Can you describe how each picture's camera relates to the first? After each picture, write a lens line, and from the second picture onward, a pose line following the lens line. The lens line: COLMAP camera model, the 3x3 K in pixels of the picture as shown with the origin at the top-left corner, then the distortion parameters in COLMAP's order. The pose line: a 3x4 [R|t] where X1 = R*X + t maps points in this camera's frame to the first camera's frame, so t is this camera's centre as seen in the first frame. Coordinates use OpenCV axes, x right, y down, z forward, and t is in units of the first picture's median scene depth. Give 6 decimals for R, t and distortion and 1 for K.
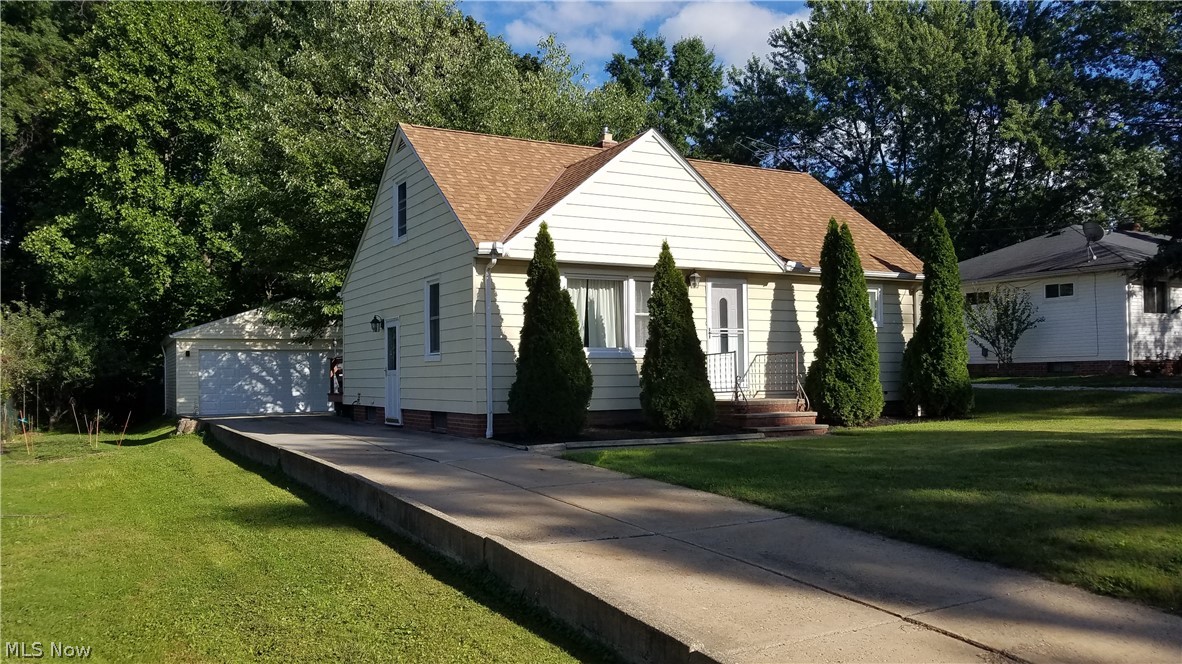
lens RADIAL K [[885.6, 0, 596.9], [0, 885.6, 337.9], [0, 0, 1]] dist [0.000309, 0.002440]
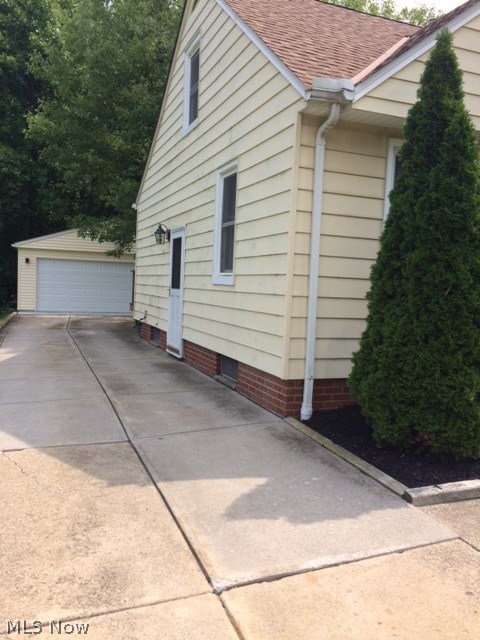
lens RADIAL K [[541.6, 0, 240.2], [0, 541.6, 320.7], [0, 0, 1]] dist [0.006265, 0.001403]
pose [[0.985614, 0.068797, -0.154377, -0.091002], [-0.052356, 0.992755, 0.108152, 0.006279], [0.160699, -0.098513, 0.982075, 0.509531]]
